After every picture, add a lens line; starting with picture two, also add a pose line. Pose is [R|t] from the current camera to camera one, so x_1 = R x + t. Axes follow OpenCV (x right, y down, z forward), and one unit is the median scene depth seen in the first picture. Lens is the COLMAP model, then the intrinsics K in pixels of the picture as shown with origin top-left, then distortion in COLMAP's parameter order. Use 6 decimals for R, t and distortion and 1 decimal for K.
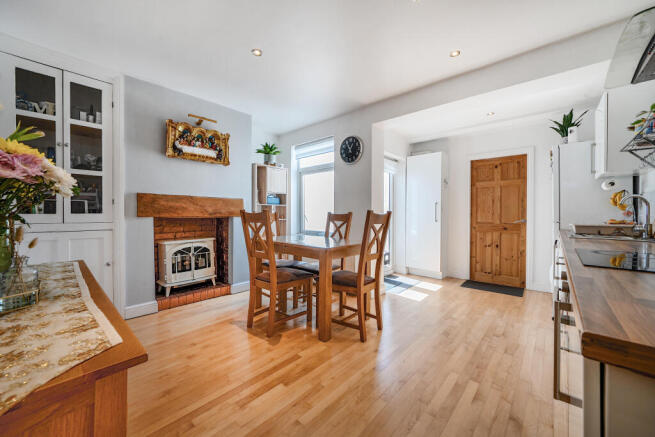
lens RADIAL K [[250.9, 0, 326.0], [0, 250.9, 215.9], [0, 0, 1]] dist [0.000257, -0.000034]
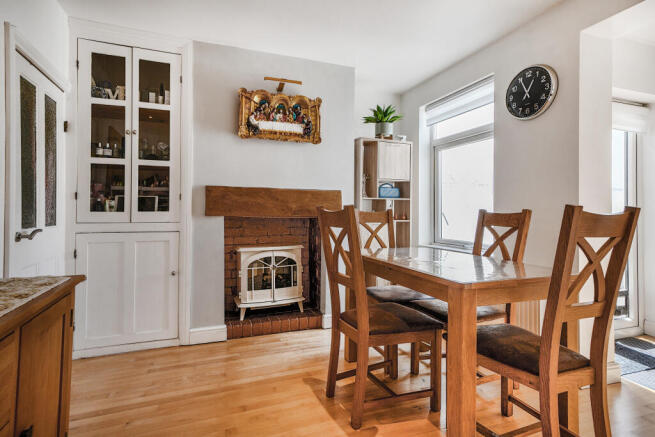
lens RADIAL K [[331.6, 0, 313.1], [0, 331.6, 207.7], [0, 0, 1]] dist [0.018072, 0.000596]
pose [[0.880139, -0.003315, -0.474705, 0.040600], [-0.006955, 0.999778, -0.019876, -0.002526], [0.474665, 0.020795, 0.879921, 0.205022]]
